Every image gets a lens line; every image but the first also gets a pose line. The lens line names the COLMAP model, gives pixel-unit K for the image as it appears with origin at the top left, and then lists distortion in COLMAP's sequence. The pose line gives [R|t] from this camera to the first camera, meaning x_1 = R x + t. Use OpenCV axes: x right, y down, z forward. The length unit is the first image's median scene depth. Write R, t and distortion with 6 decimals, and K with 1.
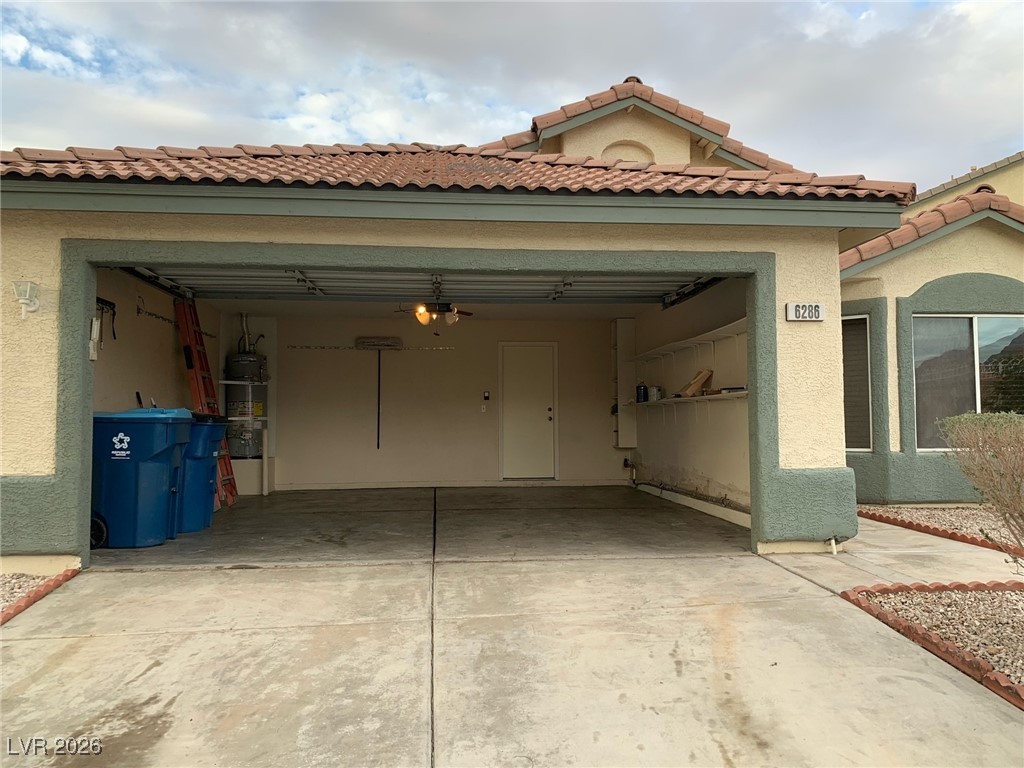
lens RADIAL K [[779.5, 0, 513.7], [0, 779.5, 382.8], [0, 0, 1]] dist [-0.017119, -0.009435]
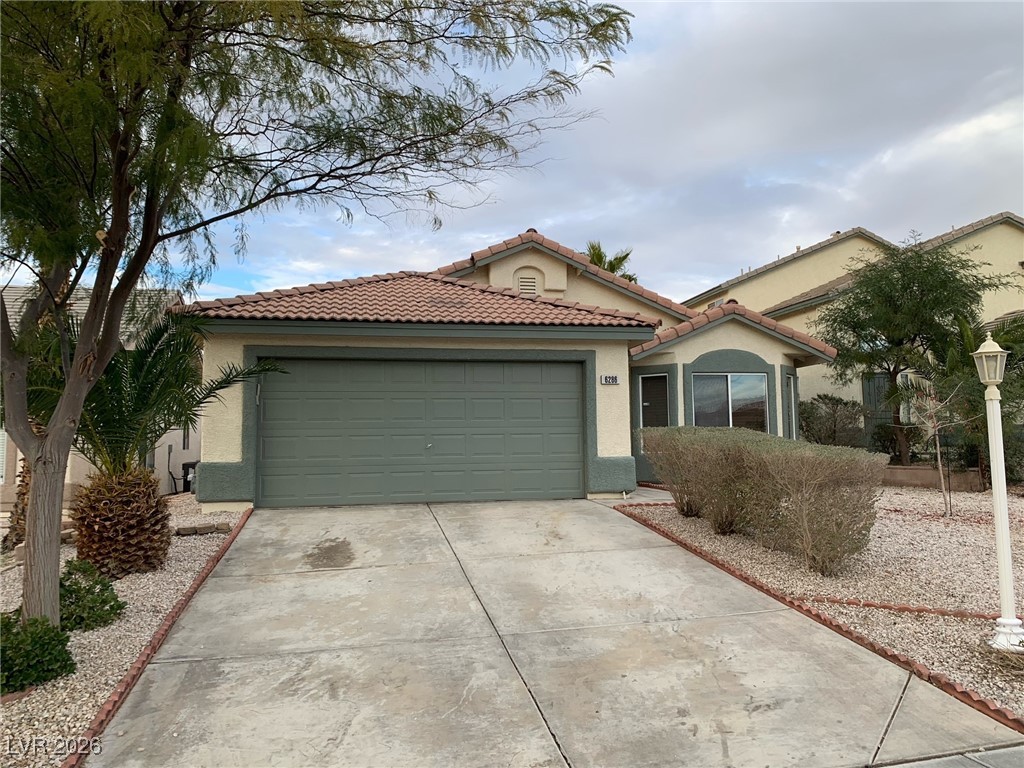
lens RADIAL K [[779.5, 0, 513.4], [0, 779.5, 383.7], [0, 0, 1]] dist [-0.017119, -0.009435]
pose [[0.995117, -0.000390, 0.098703, -0.076602], [0.003652, 0.999453, -0.032865, -0.014689], [-0.098636, 0.033065, 0.994574, -0.986429]]
